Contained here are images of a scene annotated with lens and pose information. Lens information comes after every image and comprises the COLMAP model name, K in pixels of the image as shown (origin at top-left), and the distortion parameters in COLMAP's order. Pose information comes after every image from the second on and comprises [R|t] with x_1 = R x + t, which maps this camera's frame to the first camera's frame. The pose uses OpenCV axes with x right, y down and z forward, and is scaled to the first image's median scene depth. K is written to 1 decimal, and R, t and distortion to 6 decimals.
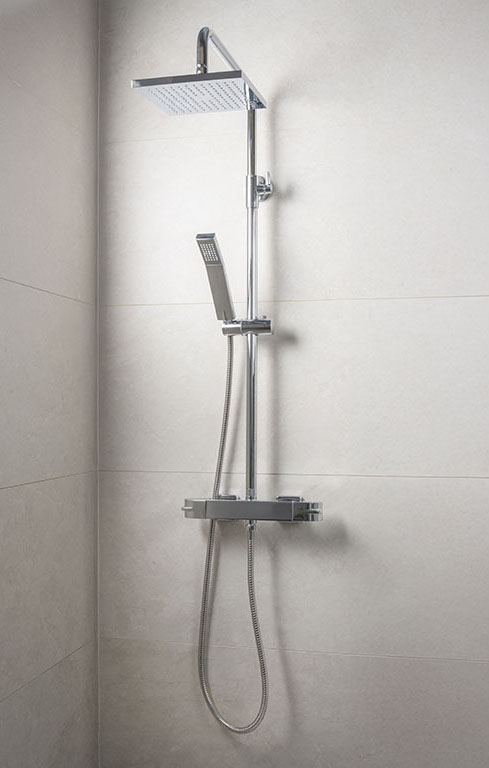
lens RADIAL K [[812.2, 0, 262.5], [0, 812.2, 376.5], [0, 0, 1]] dist [0.003742, 0.001943]
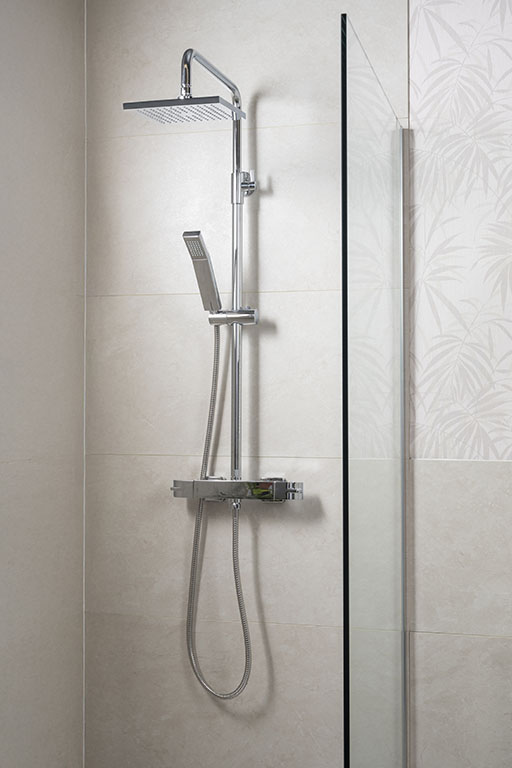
lens RADIAL K [[1033.1, 0, 256.0], [0, 1033.1, 384.0], [0, 0, 1]] dist [0.000295, -0.031996]
pose [[0.999477, 0.000642, -0.032320, 0.054719], [-0.000118, 0.999868, 0.016220, 0.004243], [0.032326, -0.016208, 0.999346, -0.338563]]
